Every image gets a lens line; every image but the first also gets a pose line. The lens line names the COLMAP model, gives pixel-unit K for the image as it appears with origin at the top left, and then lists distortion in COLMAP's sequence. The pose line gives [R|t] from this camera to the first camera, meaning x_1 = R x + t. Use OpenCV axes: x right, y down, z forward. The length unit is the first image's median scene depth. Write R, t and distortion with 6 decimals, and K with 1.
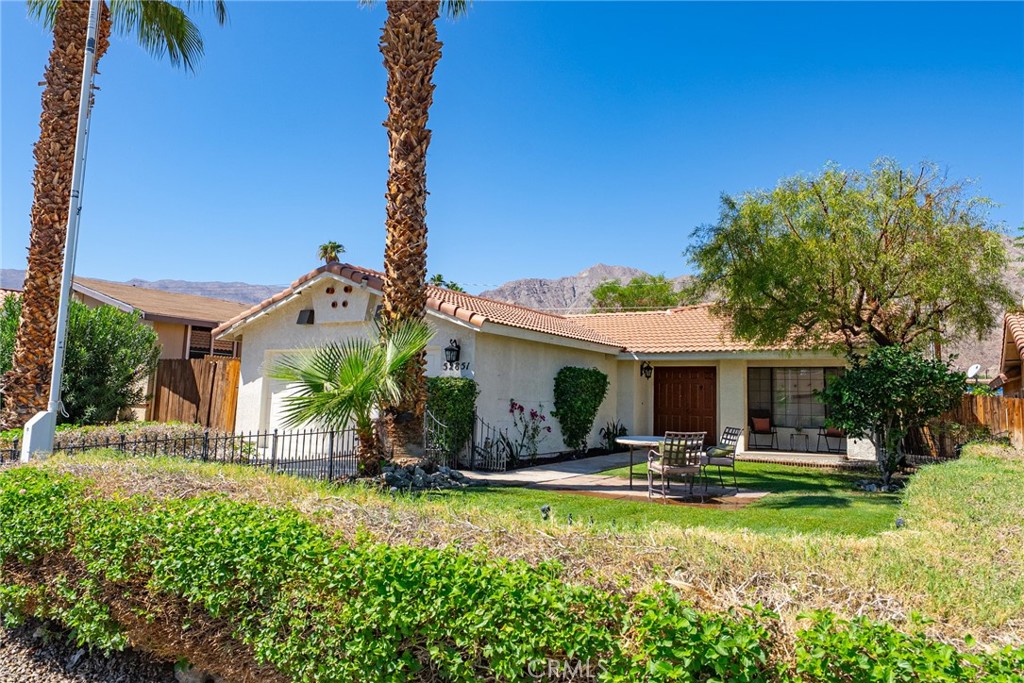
lens RADIAL K [[614.6, 0, 512.3], [0, 614.6, 334.8], [0, 0, 1]] dist [-0.001705, -0.000007]
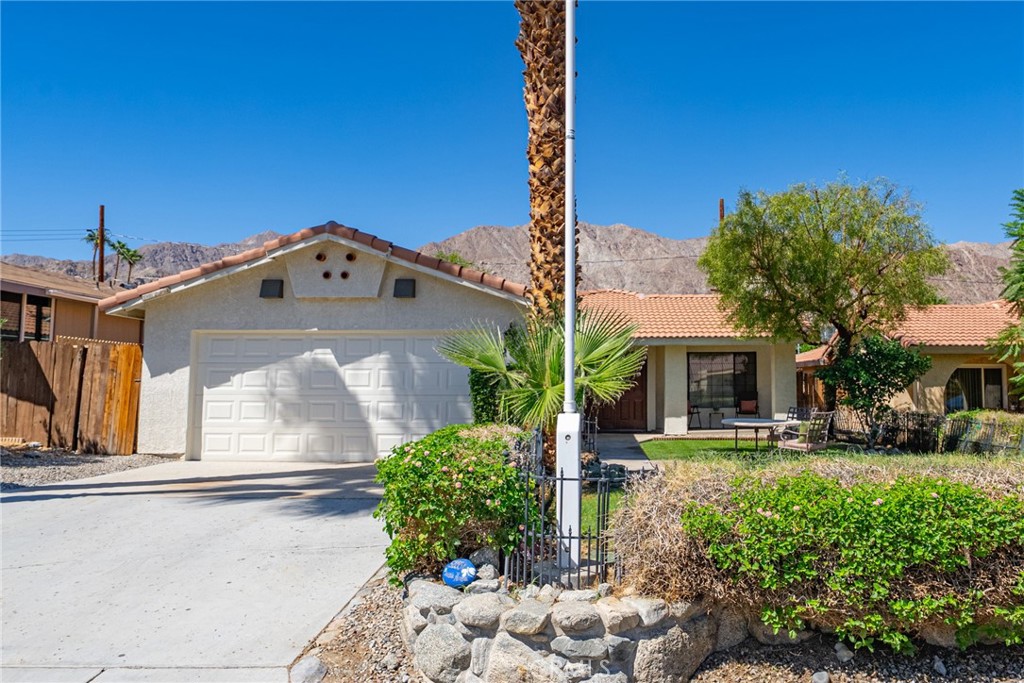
lens RADIAL K [[673.0, 0, 512.2], [0, 673.0, 342.7], [0, 0, 1]] dist [-0.002403, -0.001154]
pose [[0.889735, 0.005575, 0.456443, -0.450844], [-0.024382, 0.999078, 0.035325, 0.001748], [-0.455826, -0.042559, 0.889051, 0.105619]]
